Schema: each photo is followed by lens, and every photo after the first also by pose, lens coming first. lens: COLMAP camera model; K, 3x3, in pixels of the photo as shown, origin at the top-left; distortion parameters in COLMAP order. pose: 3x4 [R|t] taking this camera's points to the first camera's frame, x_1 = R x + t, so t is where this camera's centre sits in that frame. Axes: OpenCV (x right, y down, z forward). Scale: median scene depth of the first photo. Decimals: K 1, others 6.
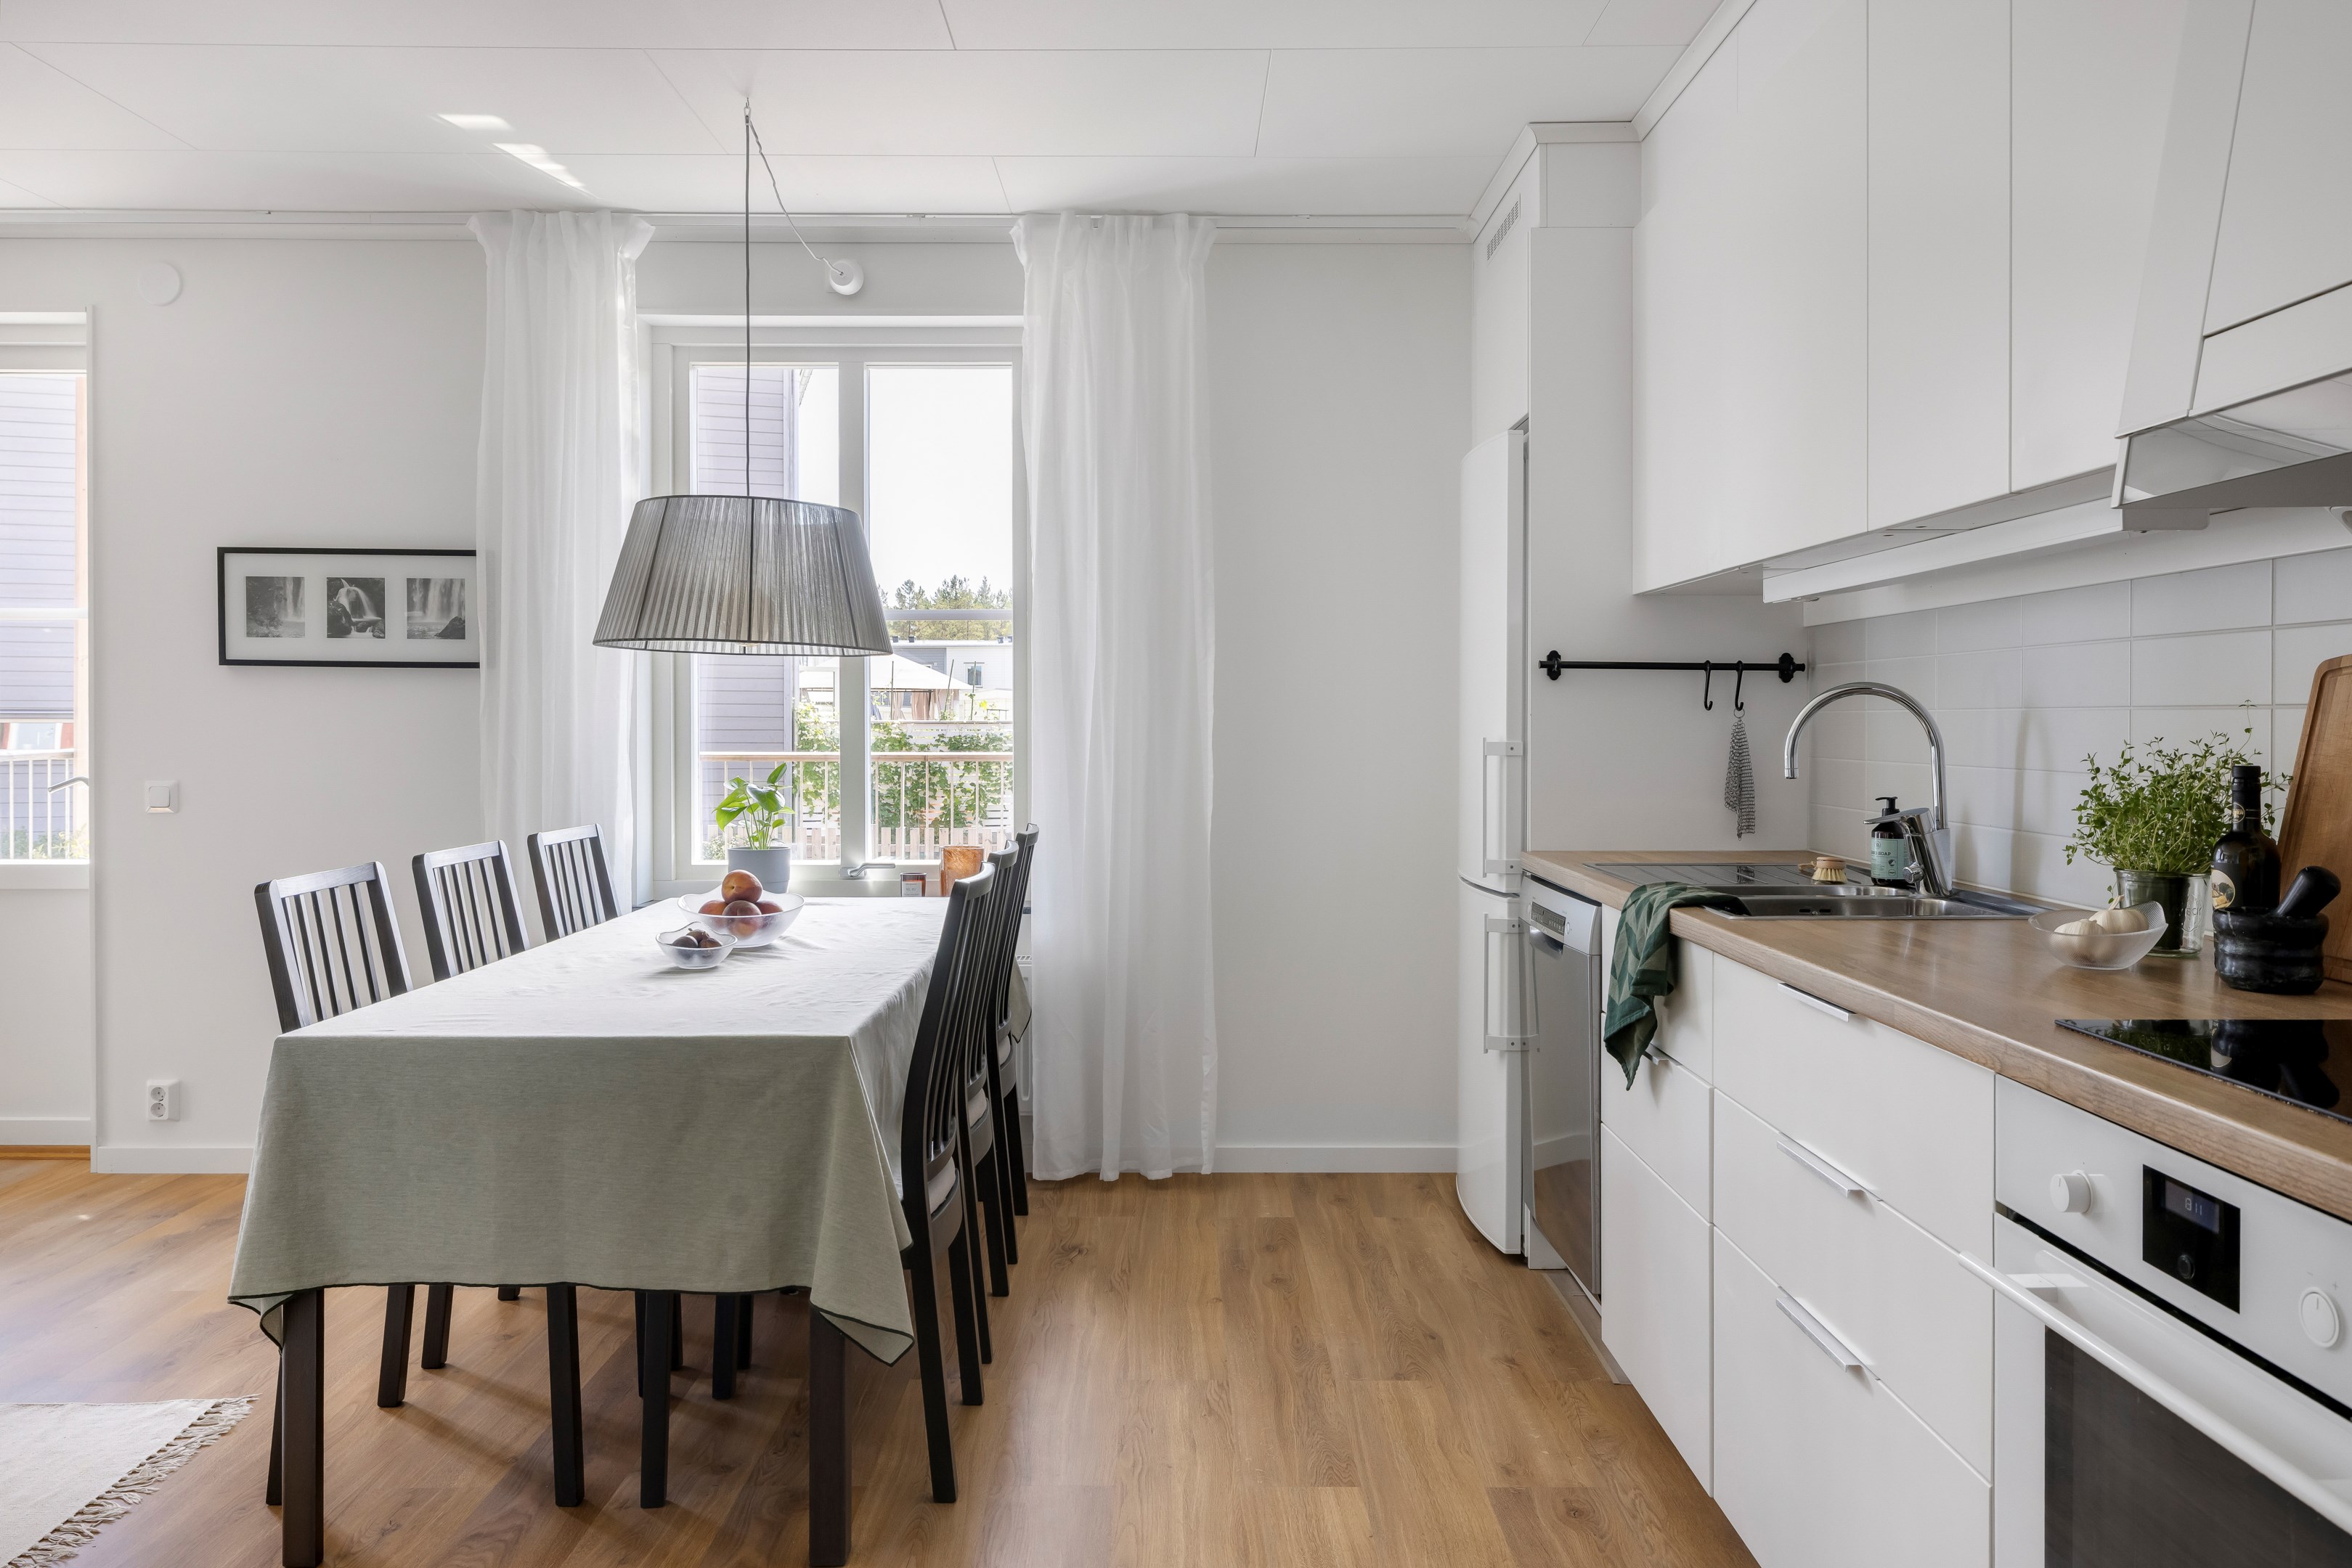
lens RADIAL K [[1608.2, 0, 1201.9], [0, 1608.2, 773.2], [0, 0, 1]] dist [-0.023590, 0.016011]
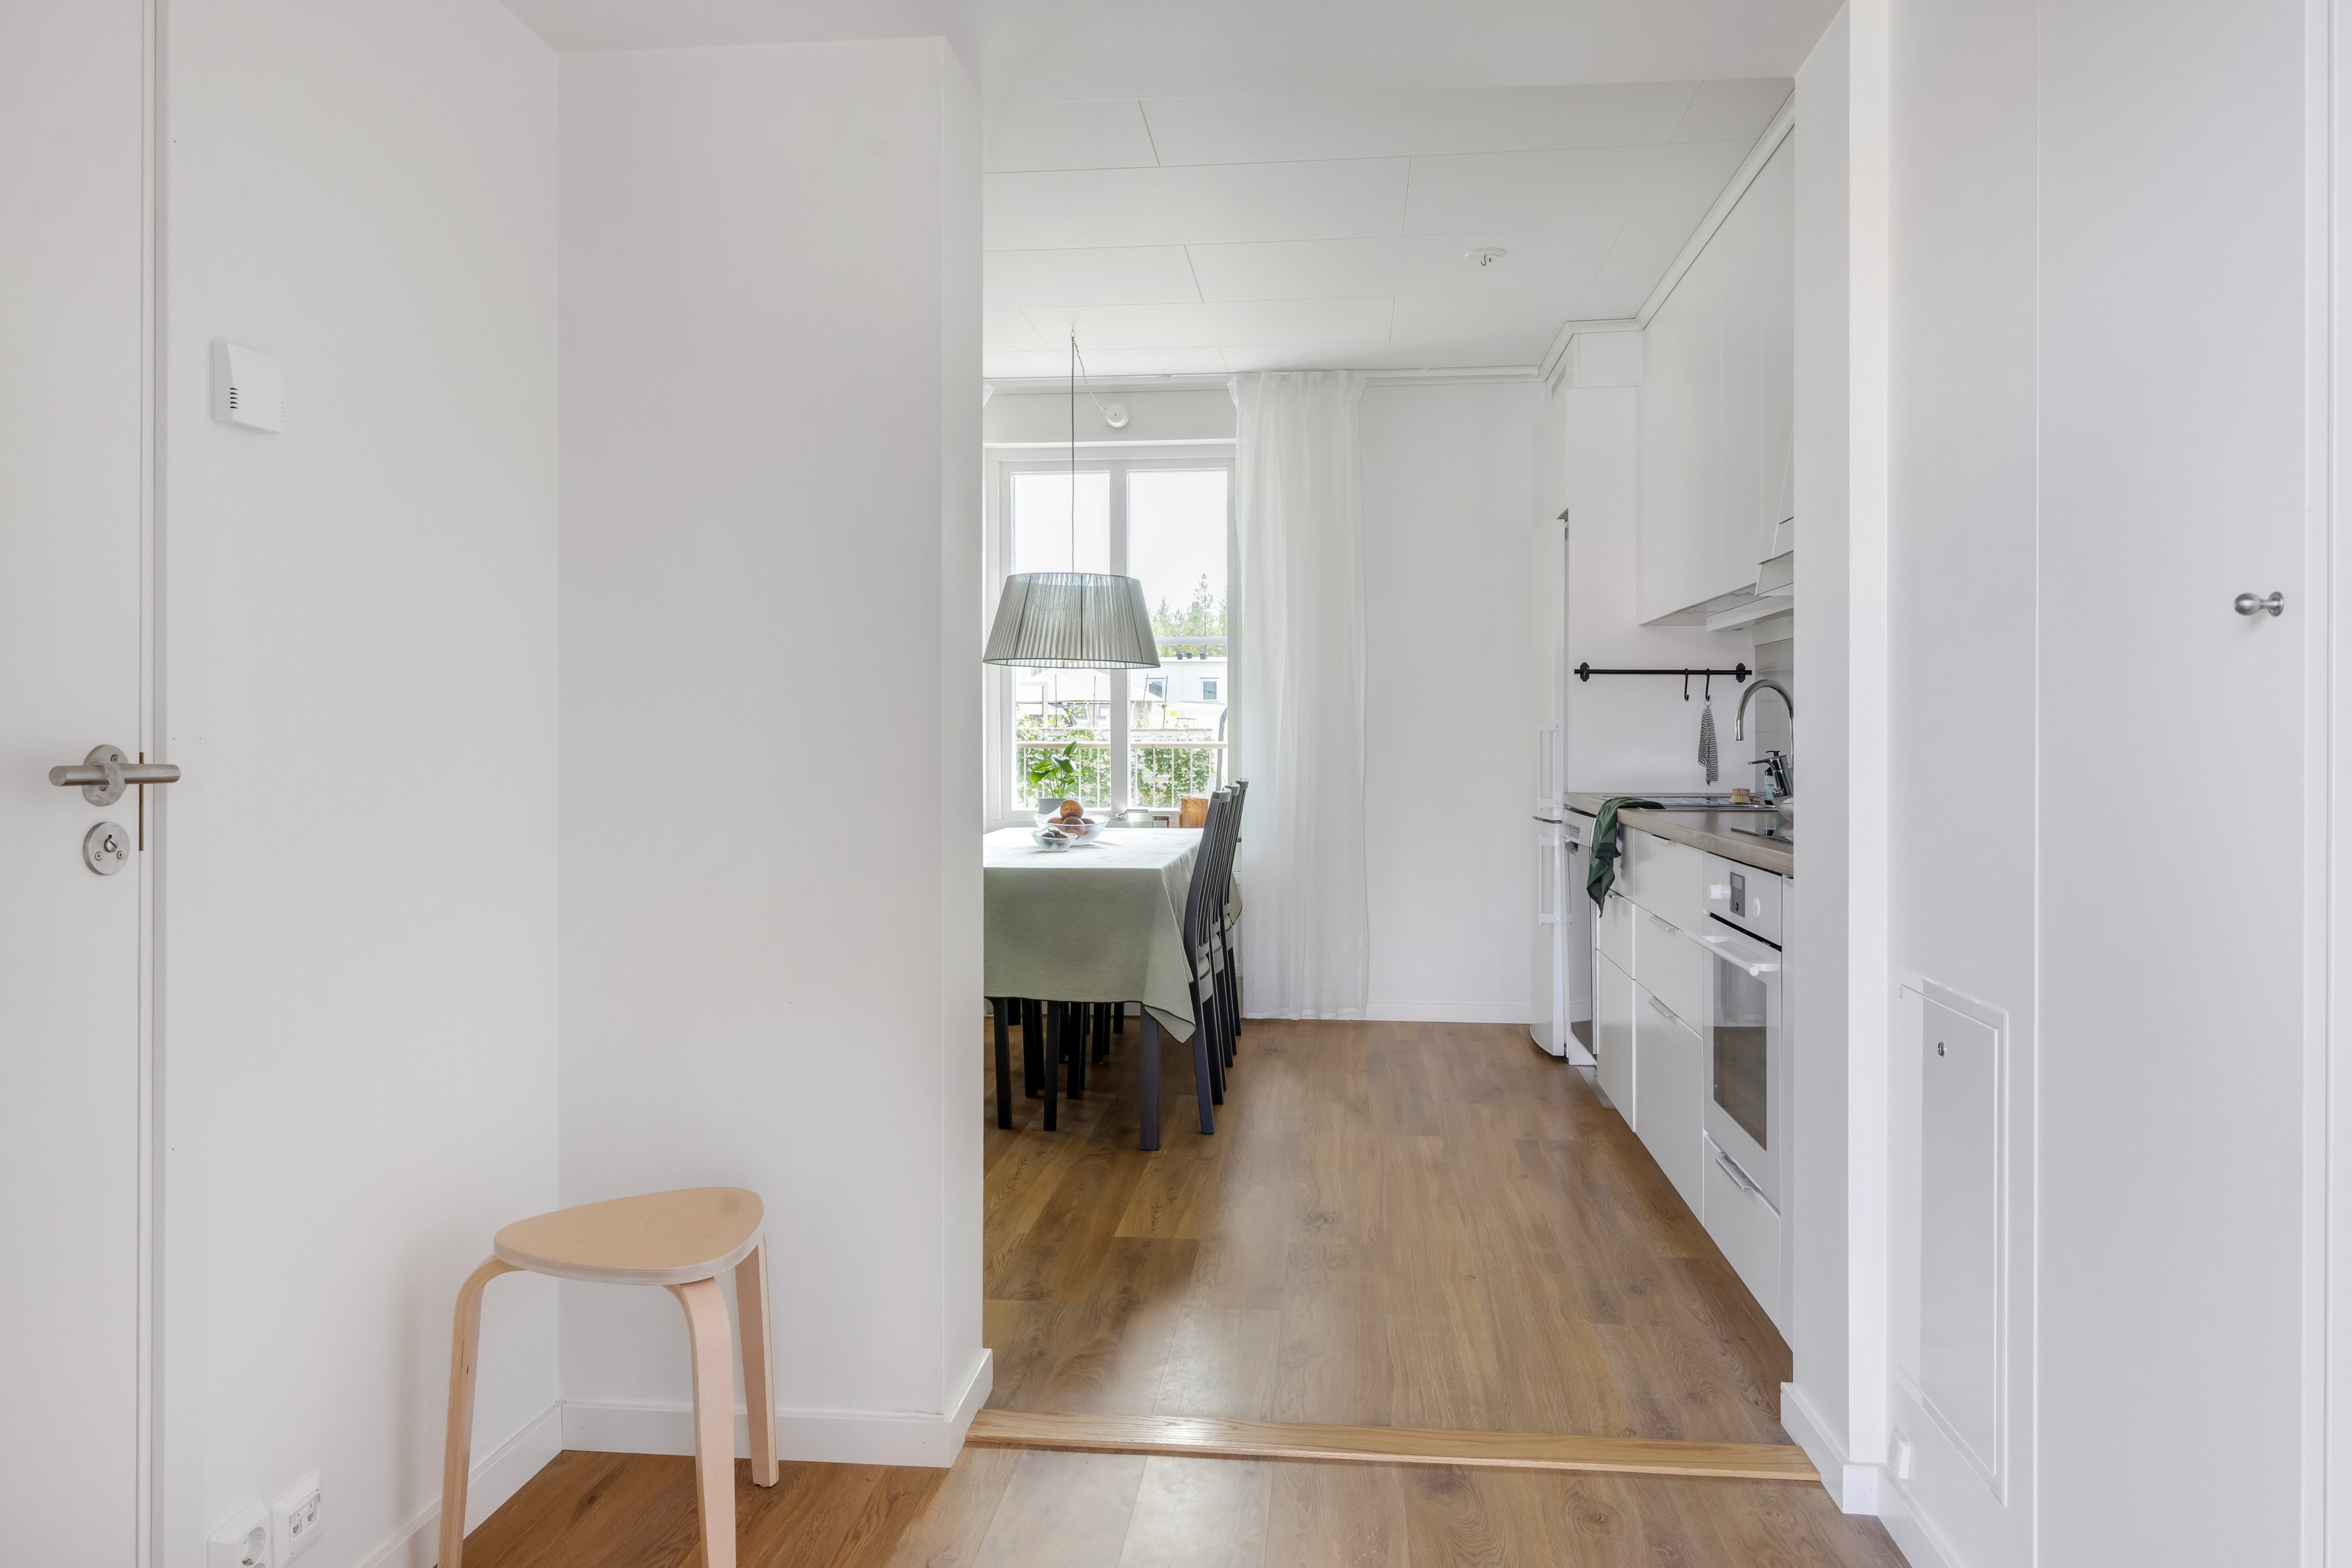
lens RADIAL K [[1558.7, 0, 1172.6], [0, 1558.7, 747.6], [0, 0, 1]] dist [-0.032824, 0.000668]
pose [[0.991797, -0.000090, -0.127820, 0.017843], [-0.002964, 0.999715, -0.023699, 0.042415], [0.127786, 0.023883, 0.991514, -0.532877]]
